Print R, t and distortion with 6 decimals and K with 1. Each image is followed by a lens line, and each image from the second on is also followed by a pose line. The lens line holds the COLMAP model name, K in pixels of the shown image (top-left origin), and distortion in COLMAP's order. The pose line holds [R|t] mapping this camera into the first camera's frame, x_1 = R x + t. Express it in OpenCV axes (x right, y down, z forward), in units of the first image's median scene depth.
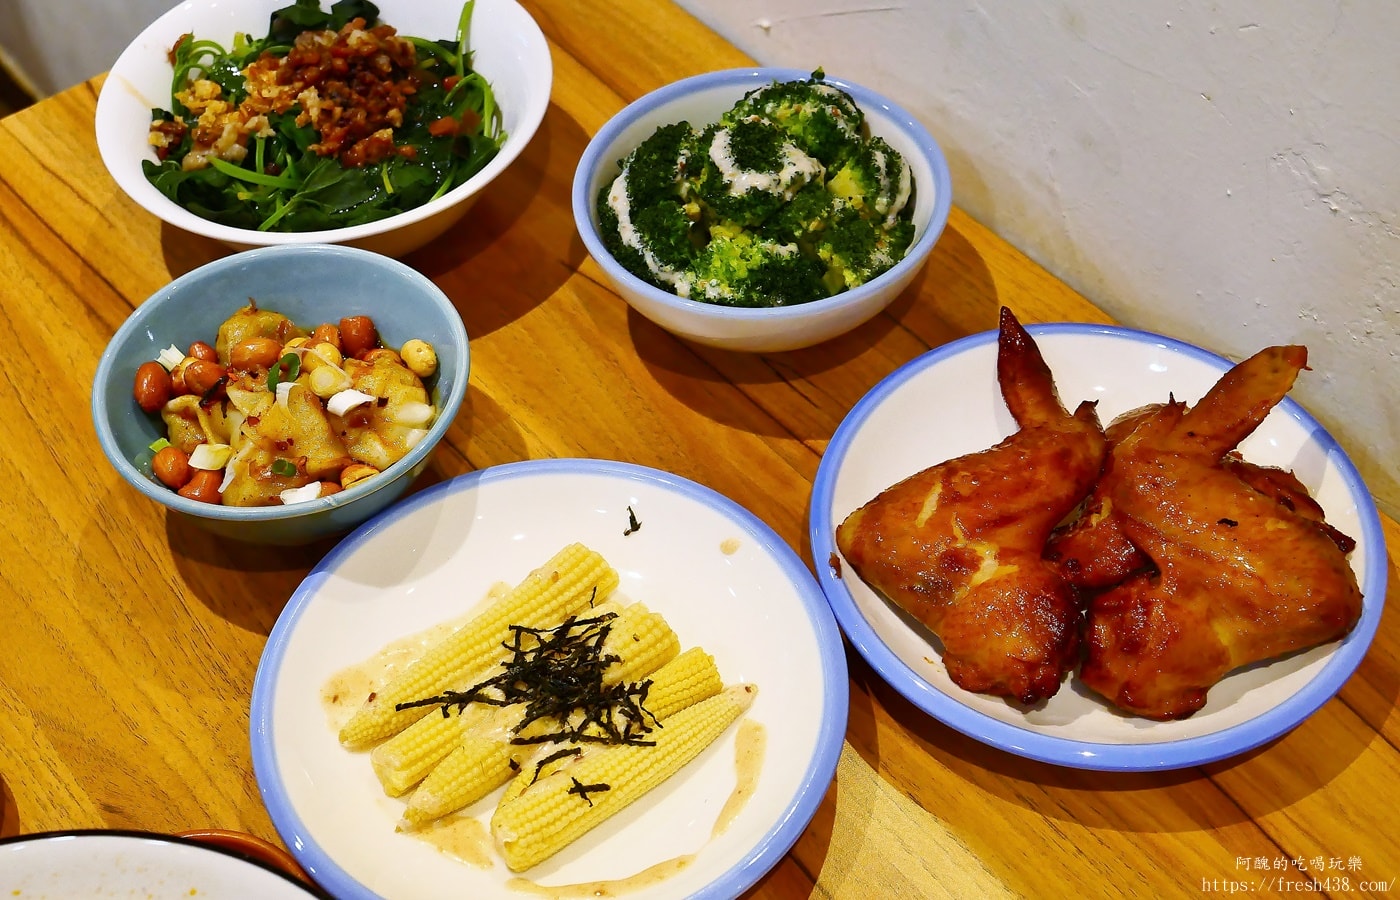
lens RADIAL K [[1933.9, 0, 692.1], [0, 1933.9, 450.7], [0, 0, 1]] dist [-0.000647, 0.000000]
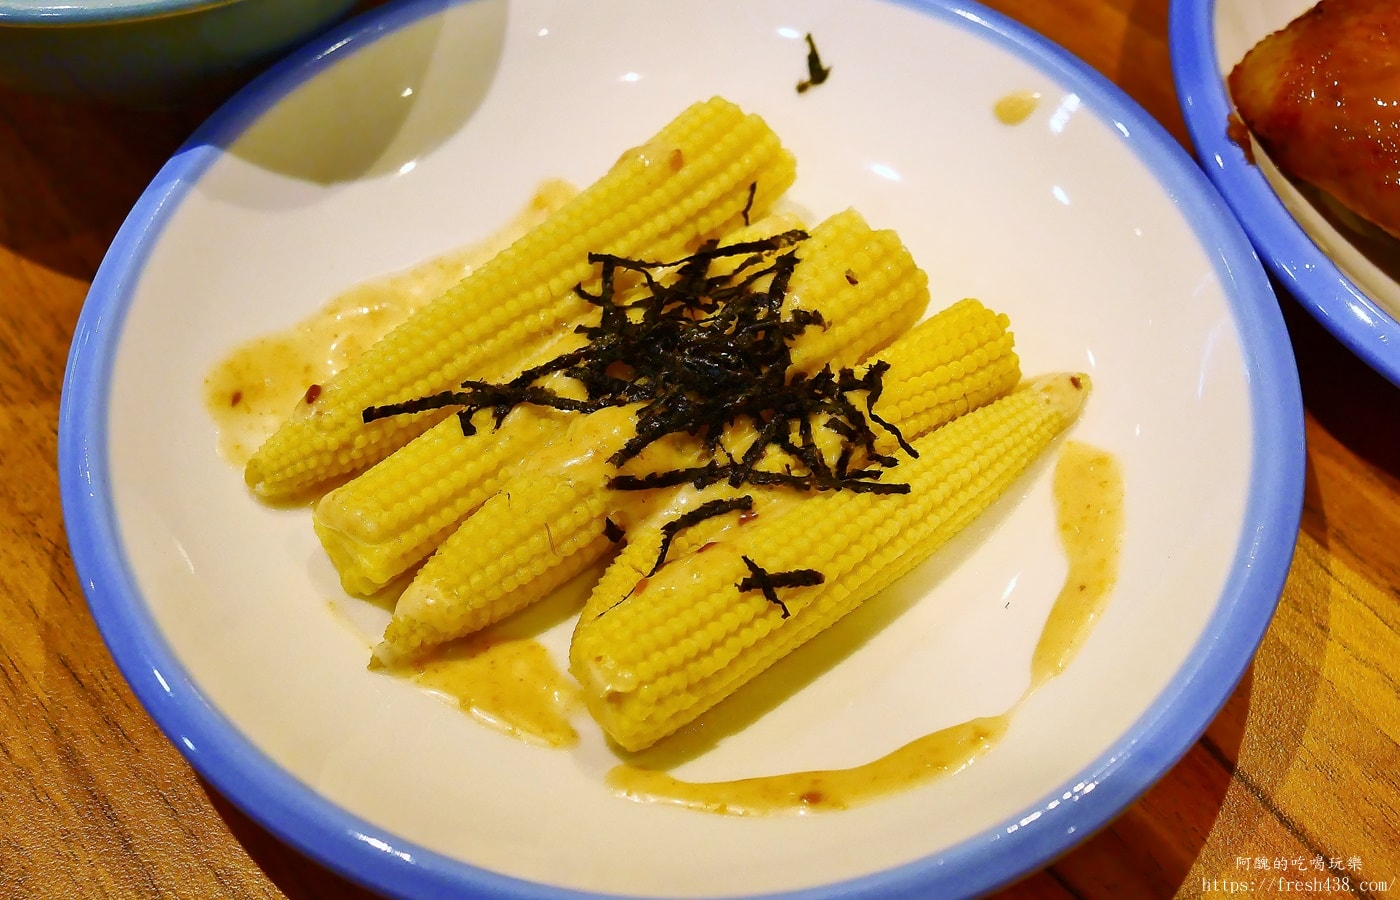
lens RADIAL K [[2192.7, 0, 698.8], [0, 2192.7, 447.3], [0, 0, 1]] dist [-0.022489, 0.000000]
pose [[0.999060, 0.003669, 0.043195, -0.089674], [-0.008457, 0.993763, 0.111190, 0.076384], [-0.042517, -0.111451, 0.992860, 0.434481]]
